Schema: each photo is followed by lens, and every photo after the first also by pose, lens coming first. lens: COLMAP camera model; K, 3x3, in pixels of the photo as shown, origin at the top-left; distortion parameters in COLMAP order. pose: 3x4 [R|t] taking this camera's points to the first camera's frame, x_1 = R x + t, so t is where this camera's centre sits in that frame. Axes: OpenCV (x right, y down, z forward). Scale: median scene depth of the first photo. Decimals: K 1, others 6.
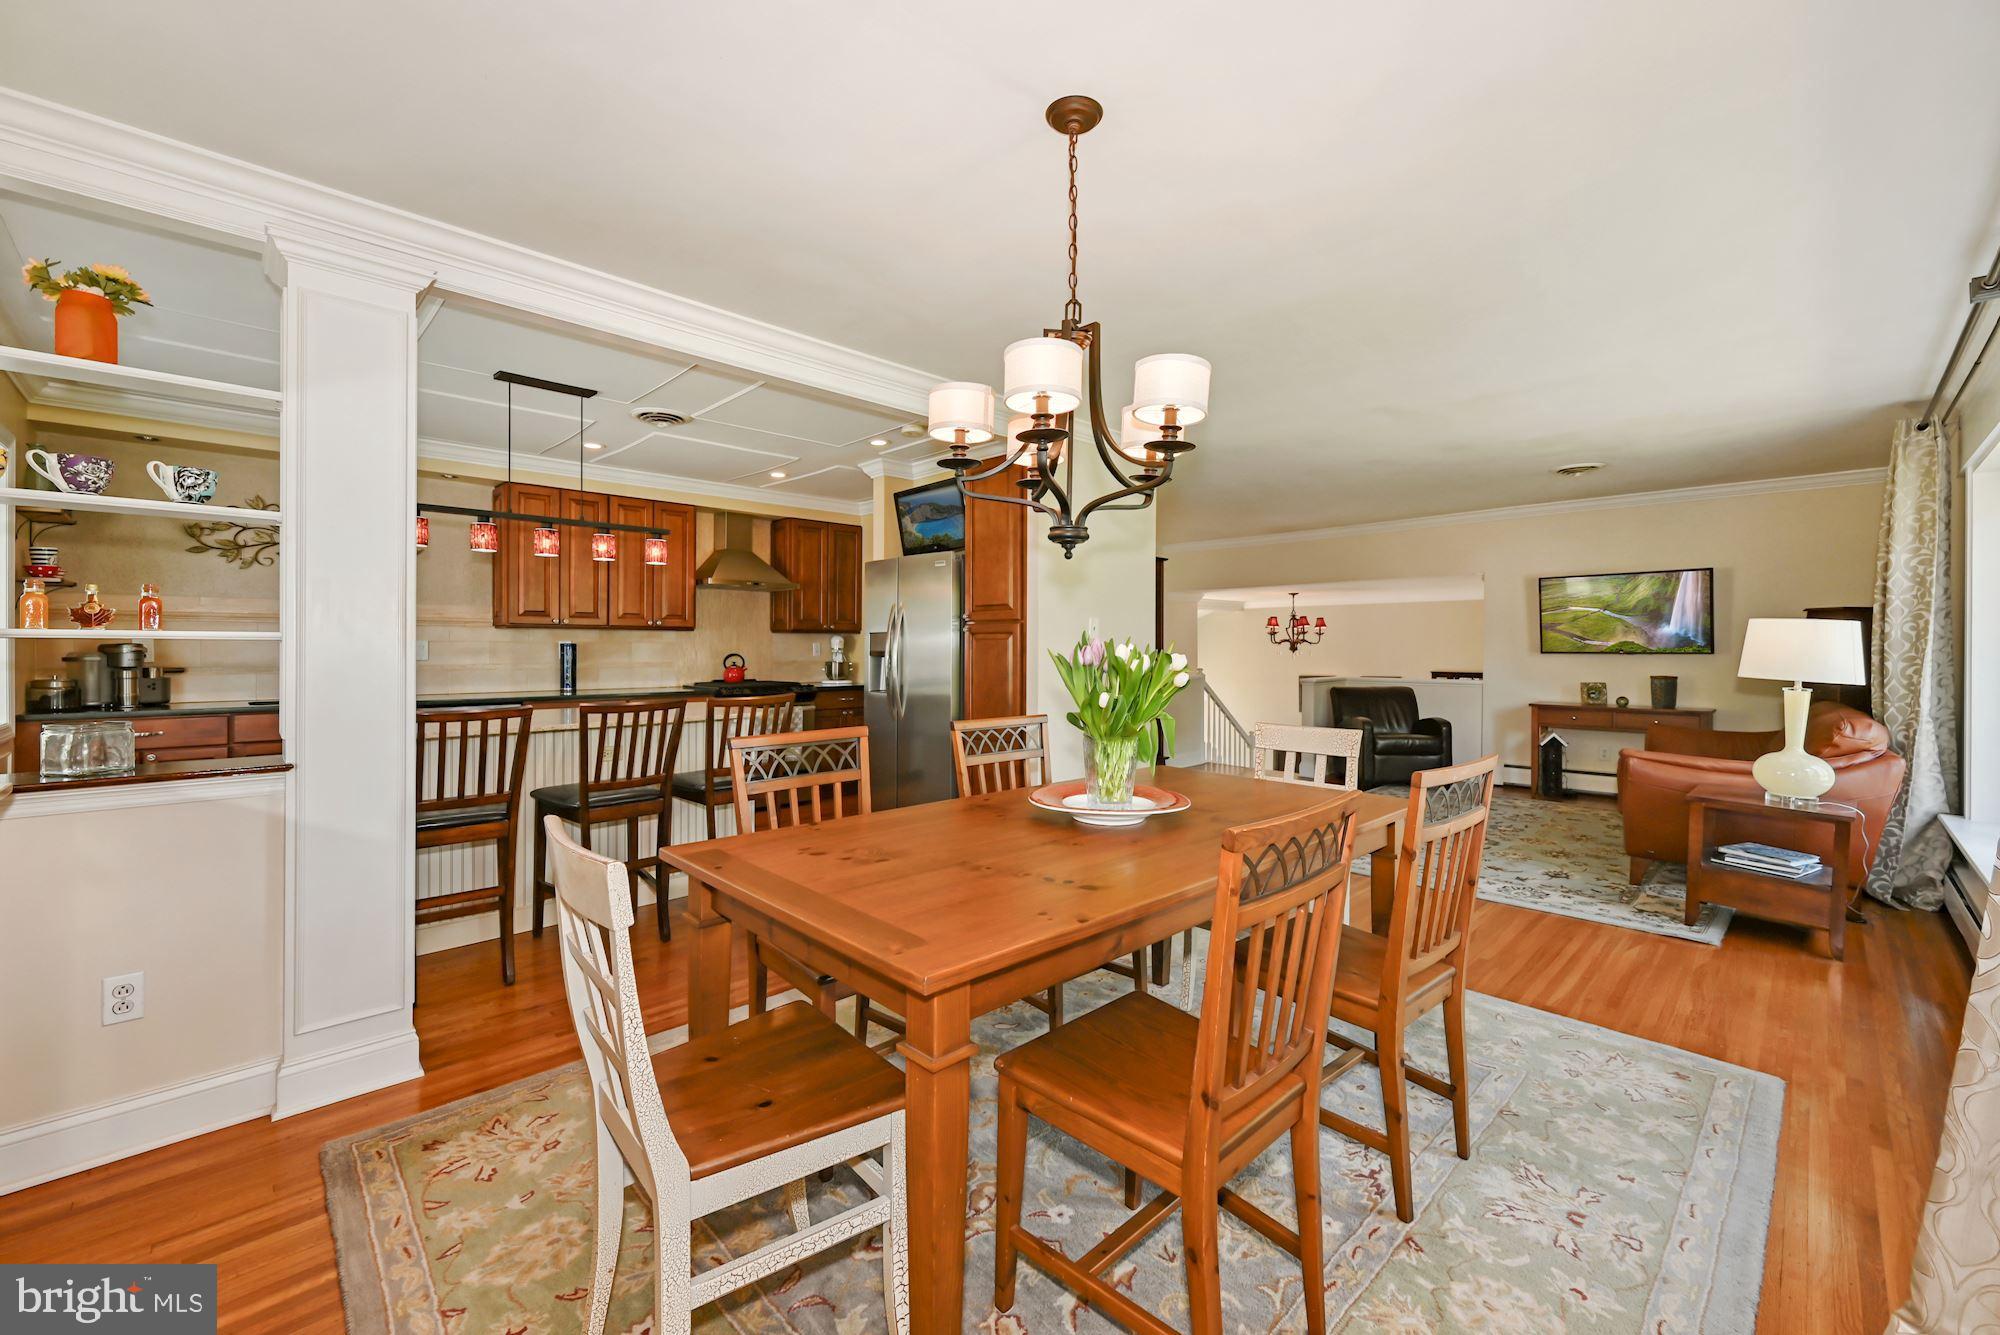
lens RADIAL K [[803.9, 0, 998.0], [0, 803.9, 653.2], [0, 0, 1]] dist [-0.000106, -0.000014]
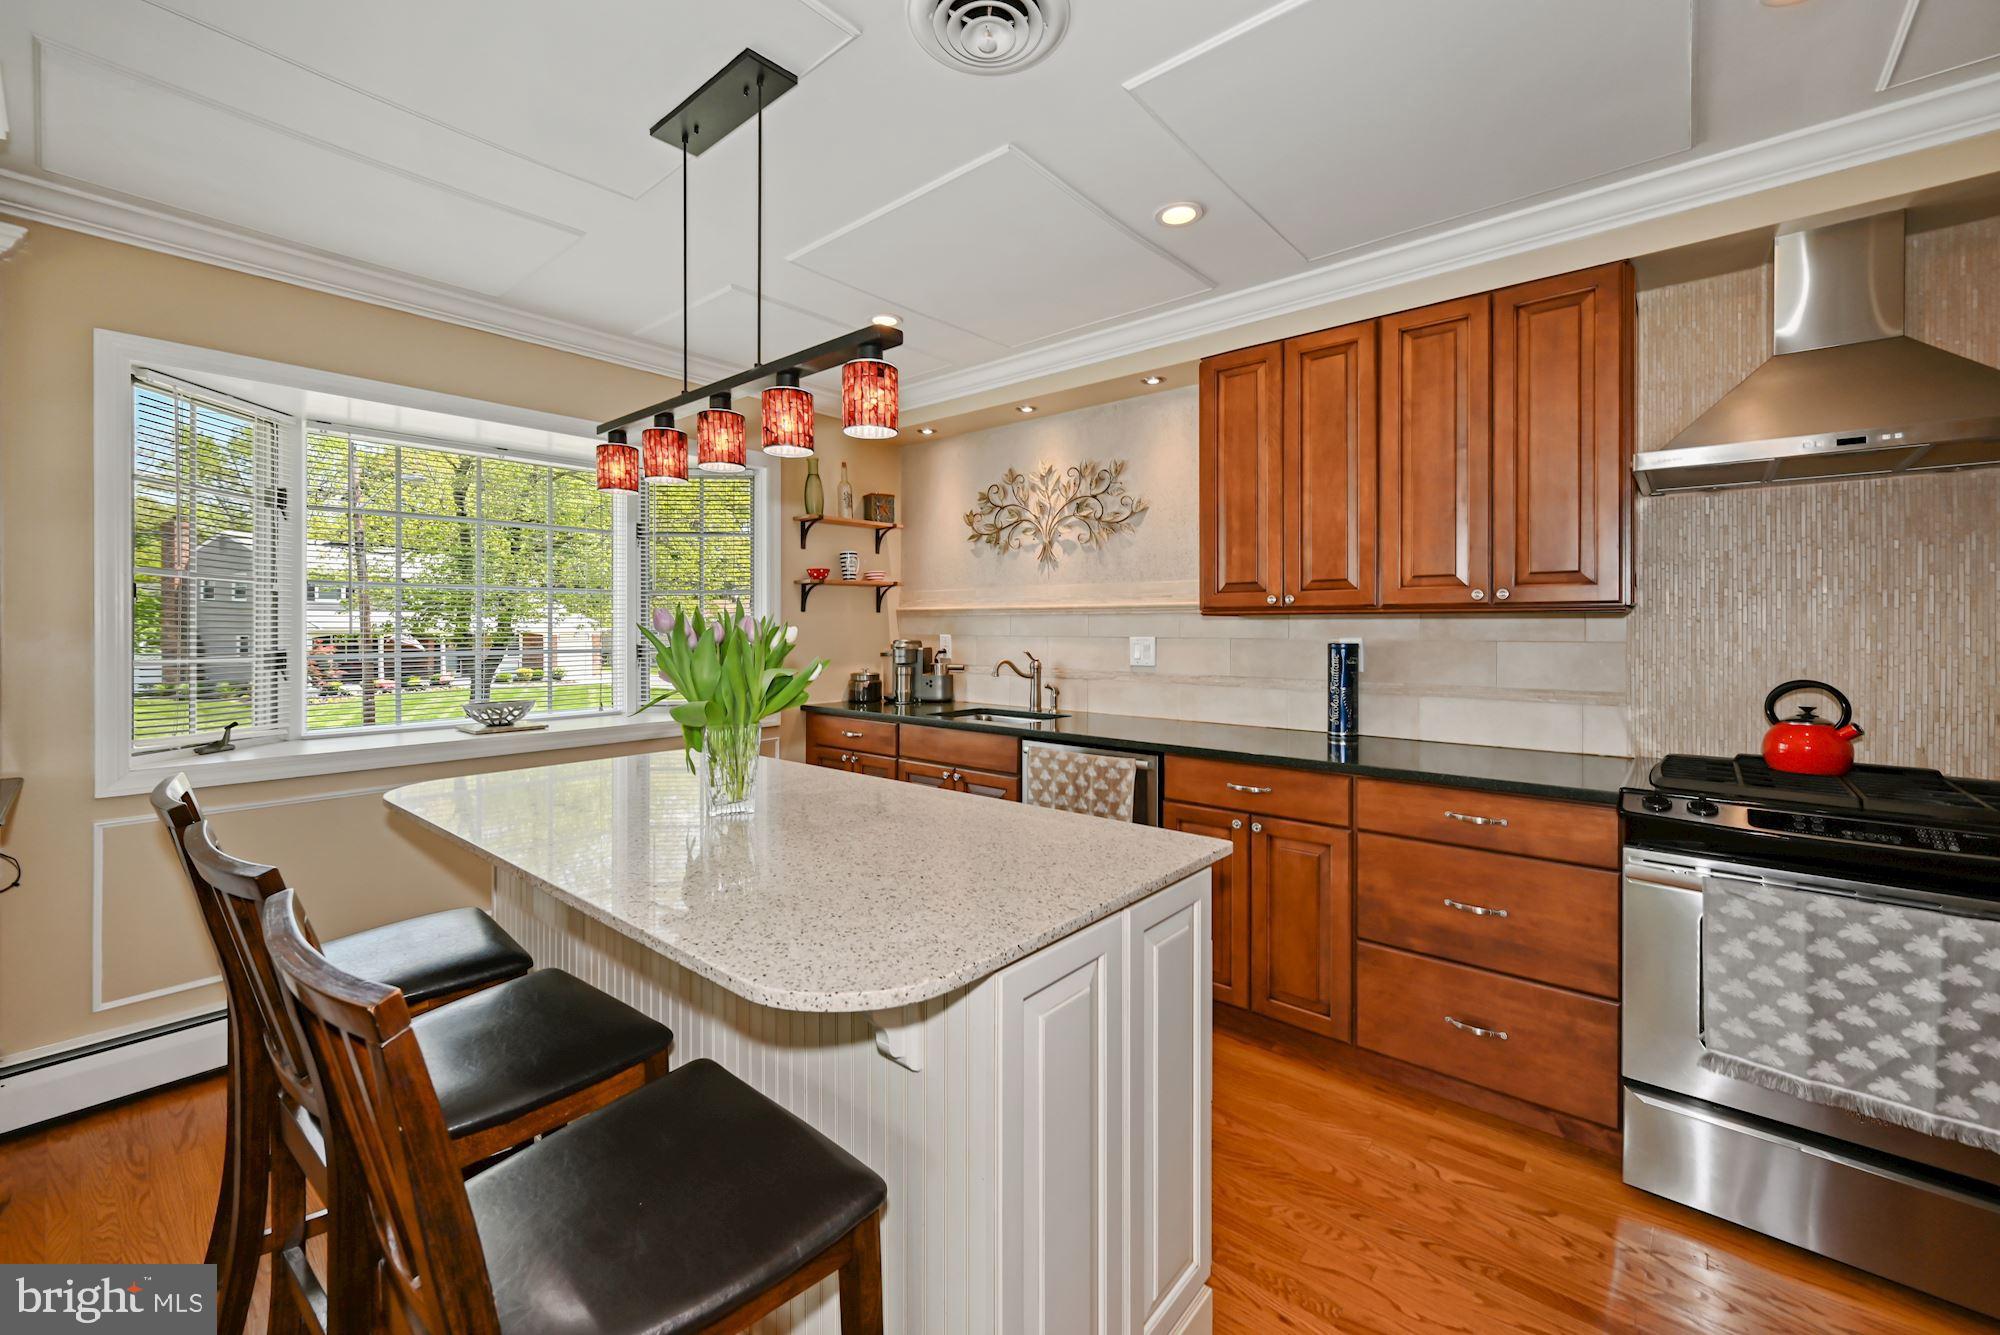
lens RADIAL K [[812.6, 0, 1005.4], [0, 812.6, 634.3], [0, 0, 1]] dist [0.002494, 0.000147]
pose [[0.094358, 0.001678, -0.995537, -0.057547], [-0.013553, 0.999908, 0.000401, -0.018800], [0.995446, 0.013454, 0.094372, 0.922159]]
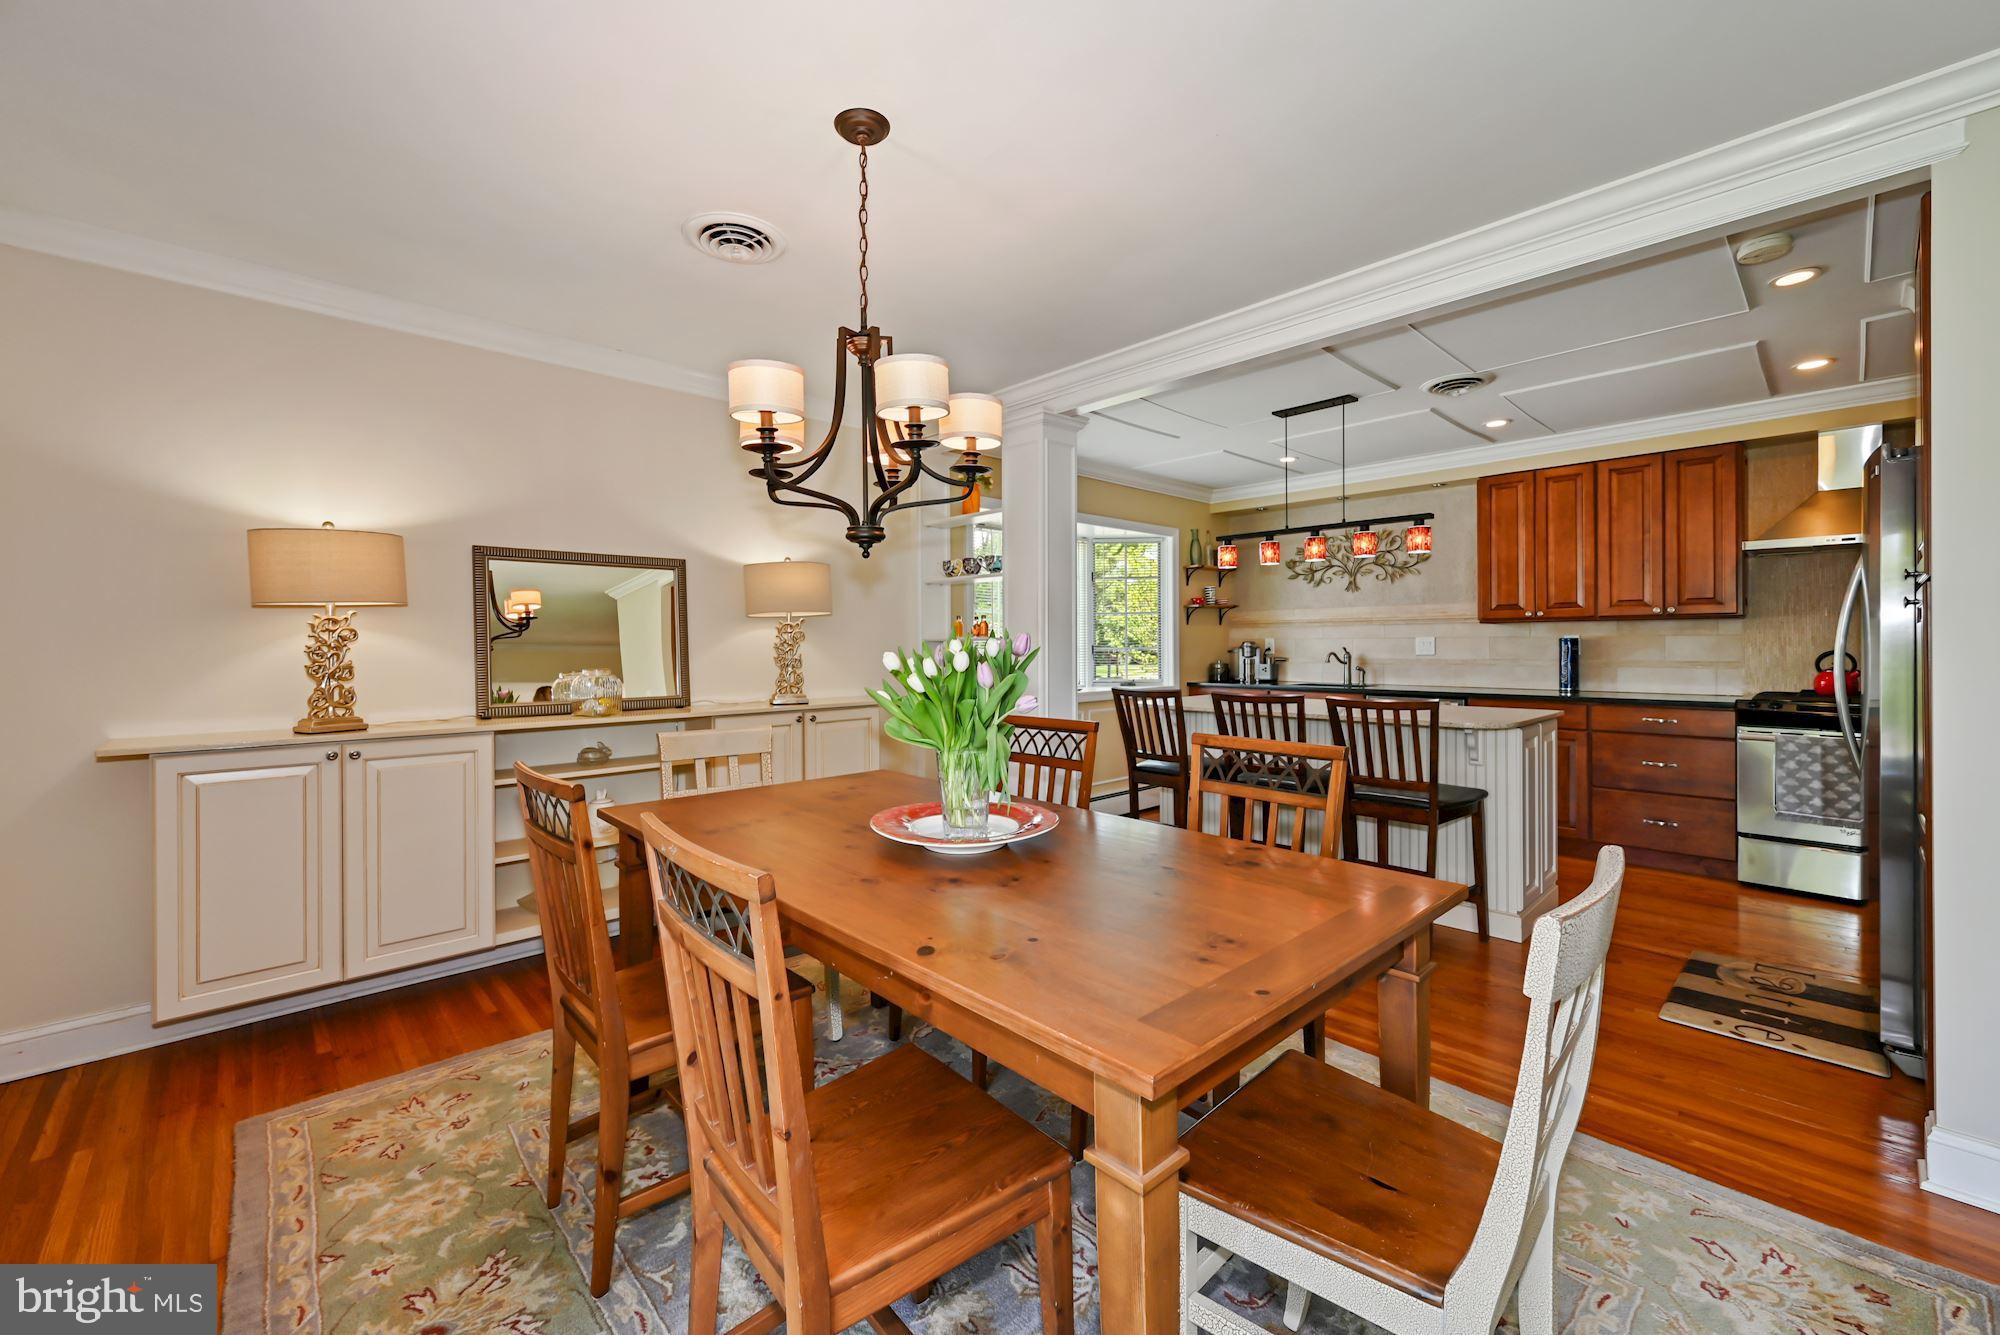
lens RADIAL K [[803.9, 0, 998.0], [0, 803.9, 653.2], [0, 0, 1]] dist [-0.000106, -0.000014]
pose [[-0.018336, 0.006302, -0.999812, 0.458227], [-0.003632, 0.999973, 0.006369, 0.001697], [0.999825, 0.003748, -0.018313, 0.478325]]
